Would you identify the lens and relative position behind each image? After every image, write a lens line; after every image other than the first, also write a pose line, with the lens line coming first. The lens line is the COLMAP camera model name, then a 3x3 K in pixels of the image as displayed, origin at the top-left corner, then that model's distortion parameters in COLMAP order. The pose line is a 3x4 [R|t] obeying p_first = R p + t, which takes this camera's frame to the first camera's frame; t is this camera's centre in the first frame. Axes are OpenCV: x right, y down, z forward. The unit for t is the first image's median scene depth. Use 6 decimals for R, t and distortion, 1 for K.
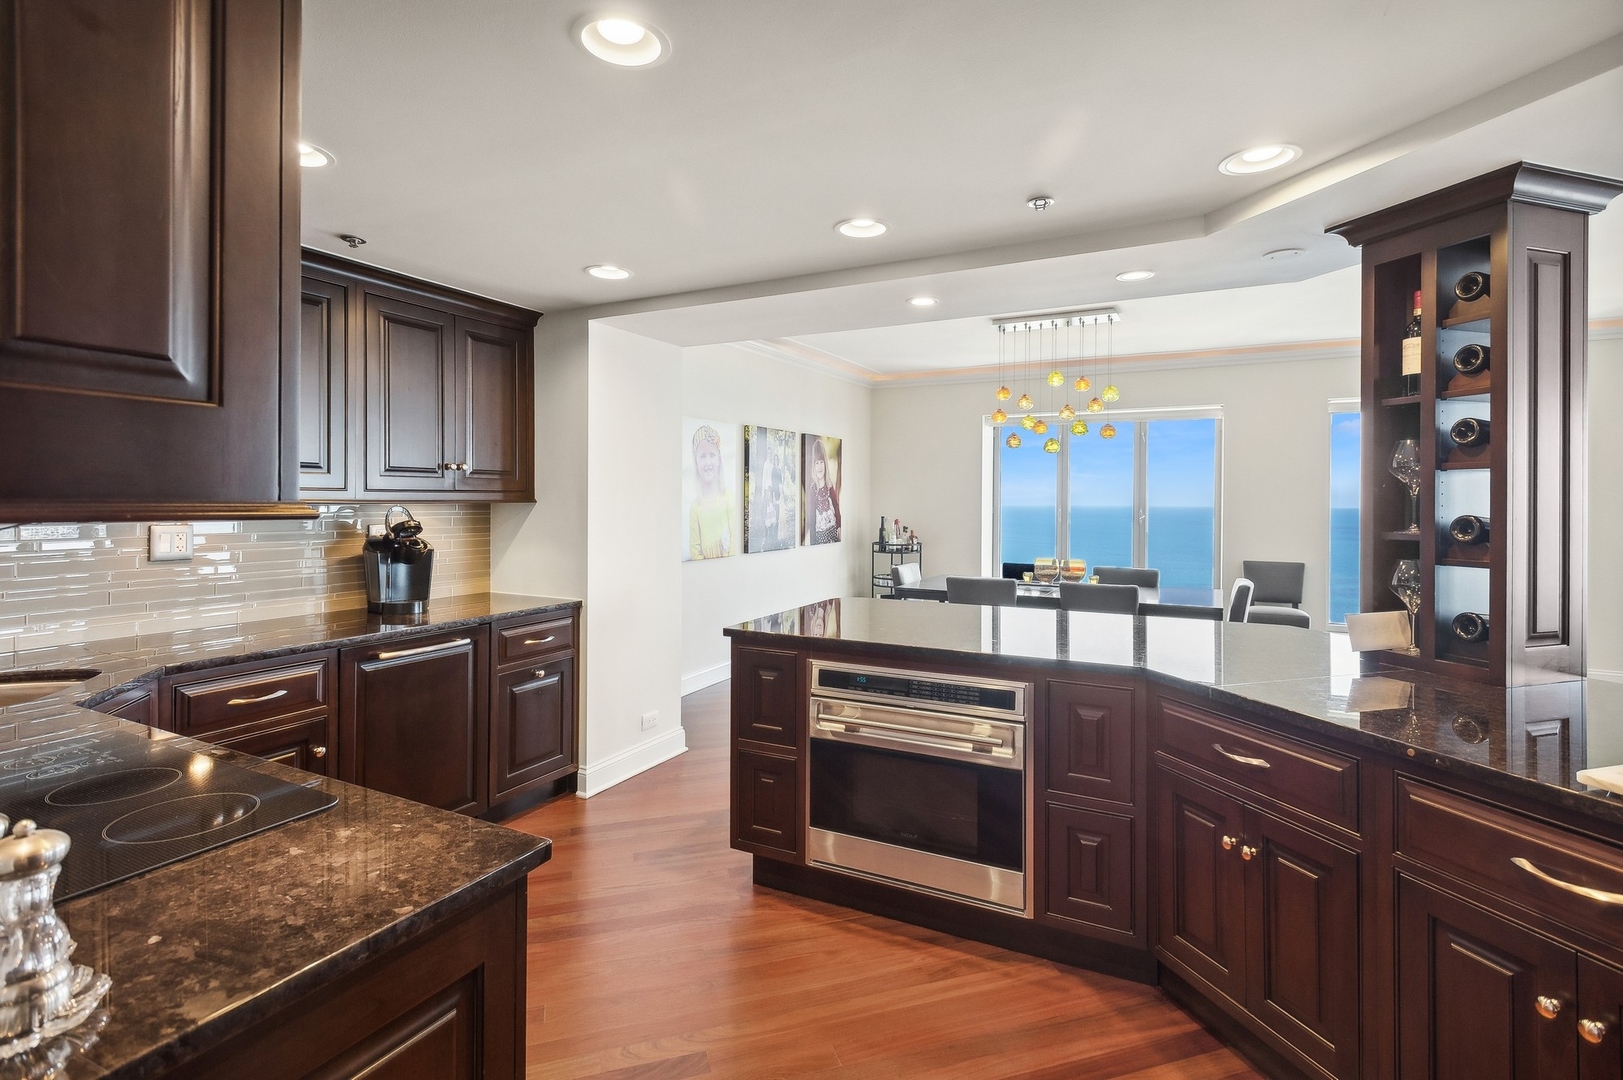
lens RADIAL K [[765.9, 0, 815.7], [0, 765.9, 514.7], [0, 0, 1]] dist [0.006497, 0.000063]
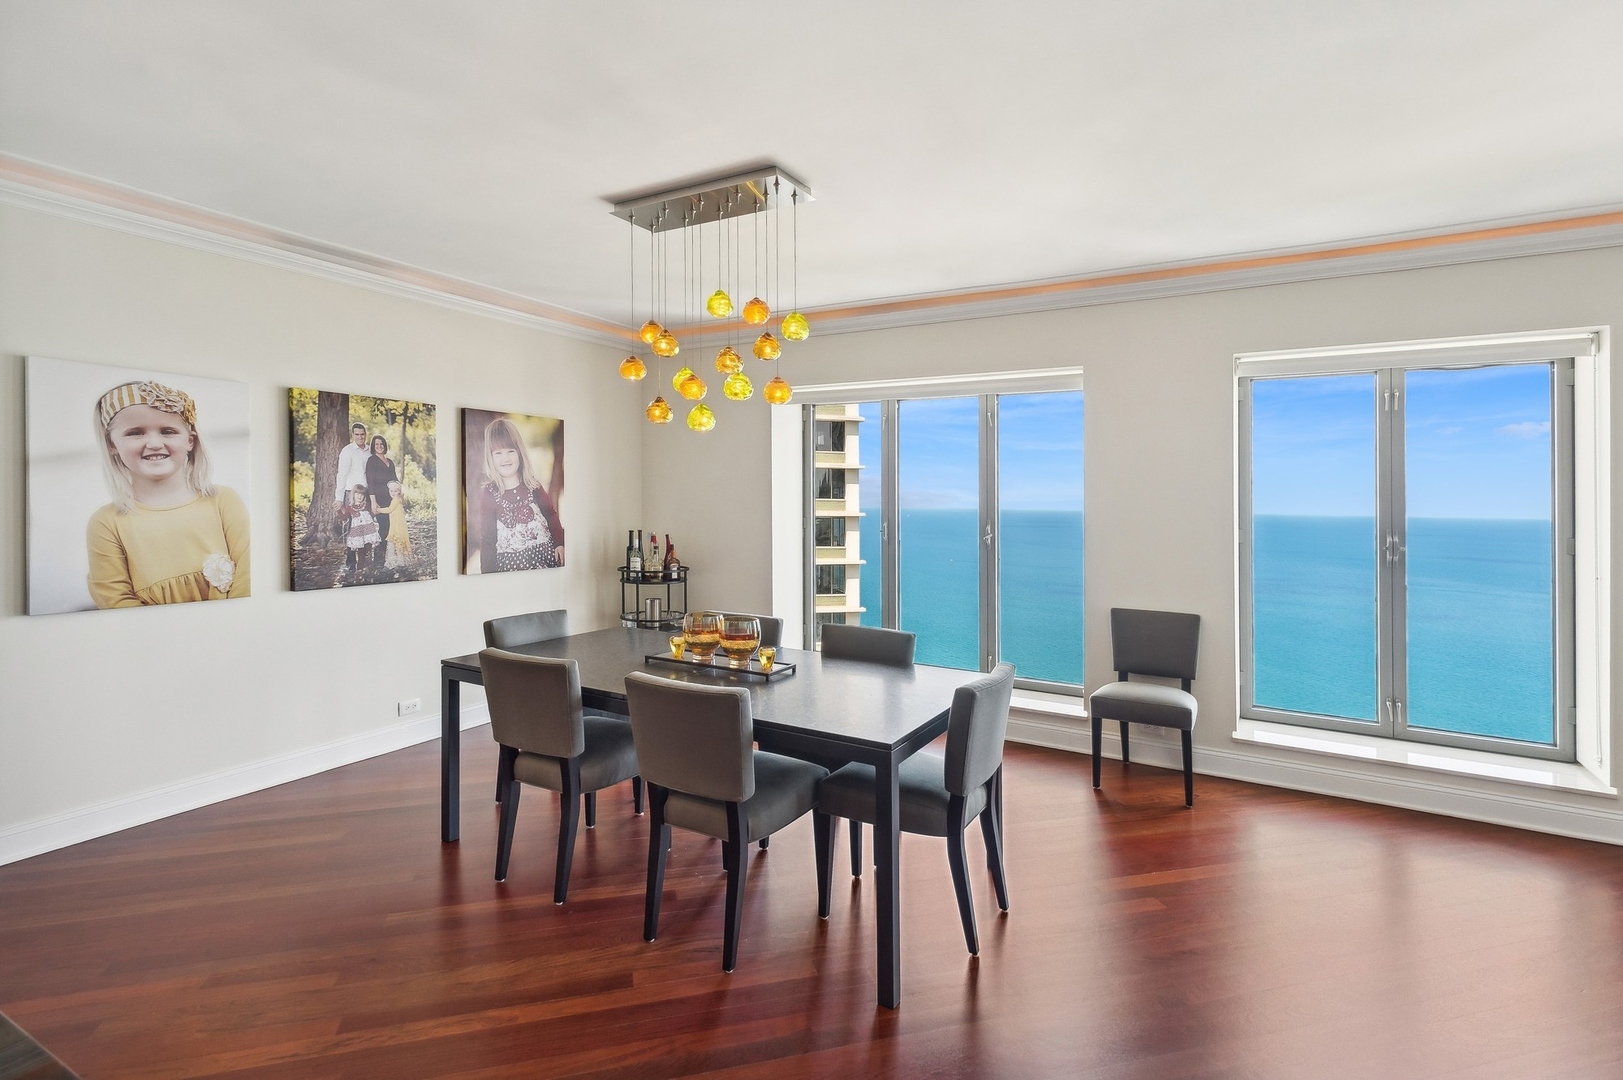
lens RADIAL K [[767.1, 0, 814.6], [0, 767.1, 503.9], [0, 0, 1]] dist [0.012957, -0.008519]
pose [[0.999118, 0.005921, -0.041566, 0.366062], [-0.006716, 0.999797, -0.019005, -0.012360], [0.041445, 0.019267, 0.998955, 0.386795]]
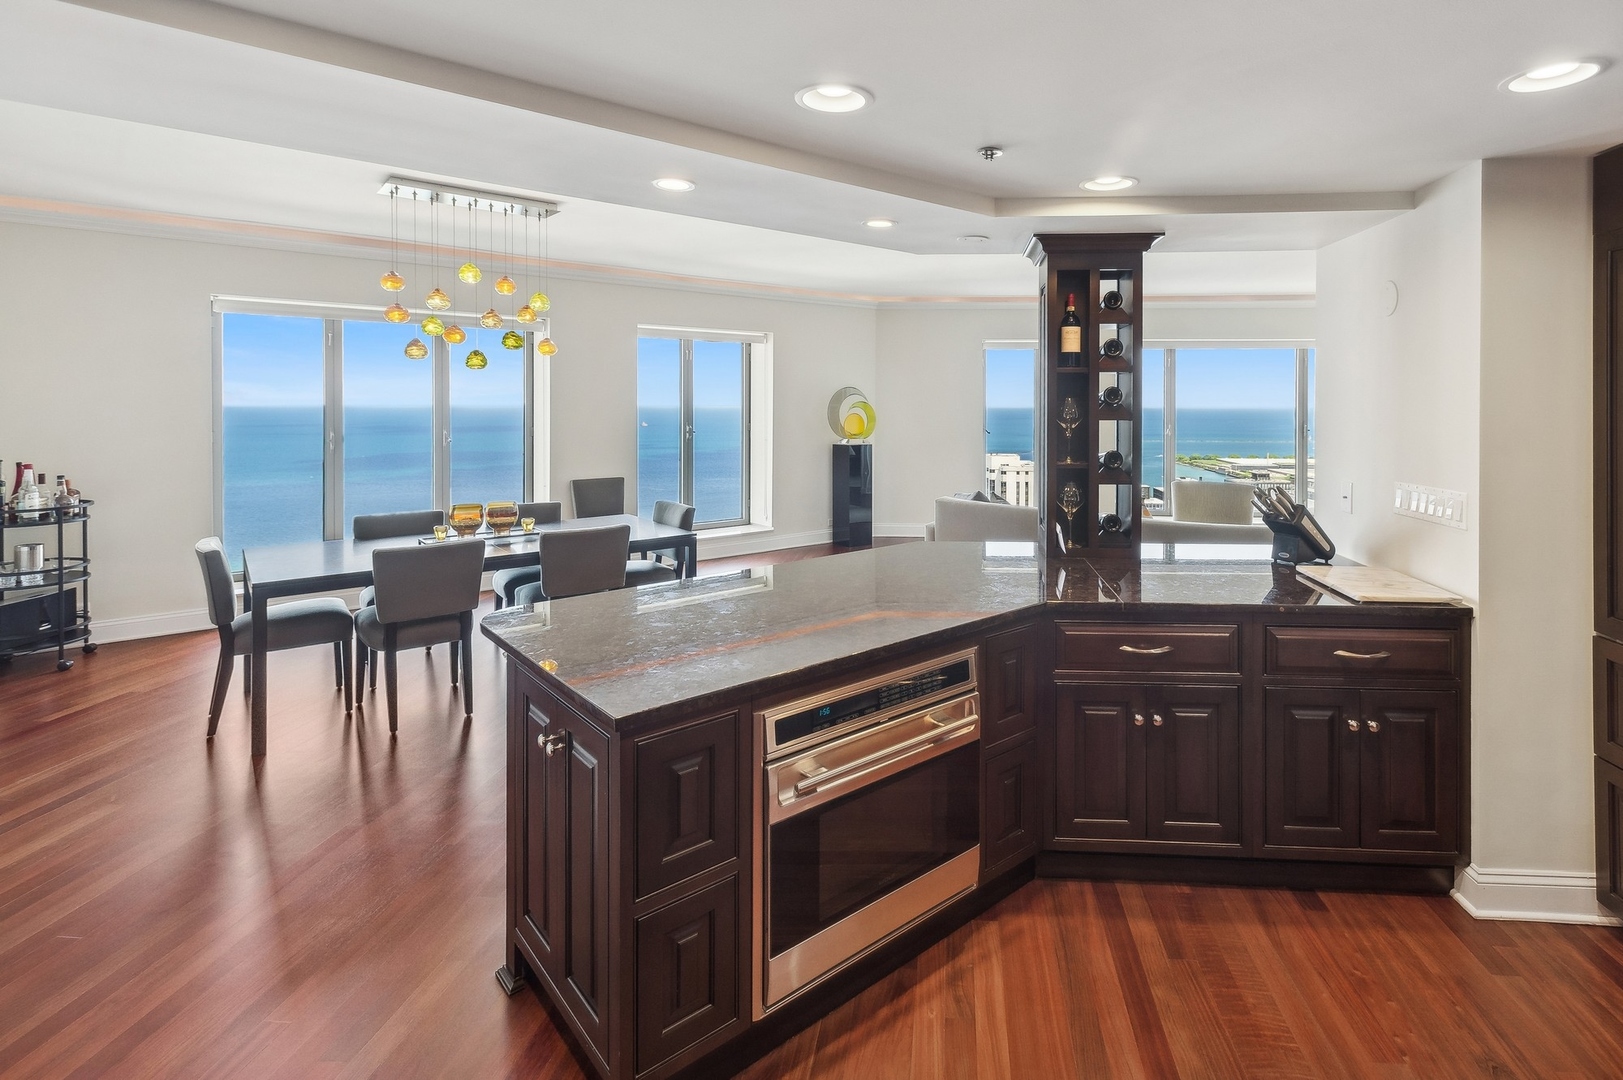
lens RADIAL K [[828.3, 0, 820.0], [0, 828.3, 411.5], [0, 0, 1]] dist [0.002090, 0.000146]
pose [[0.370800, -0.022608, 0.928437, -0.273170], [0.018788, 0.999682, 0.016839, -0.035221], [-0.928523, 0.011200, 0.371107, 0.285248]]
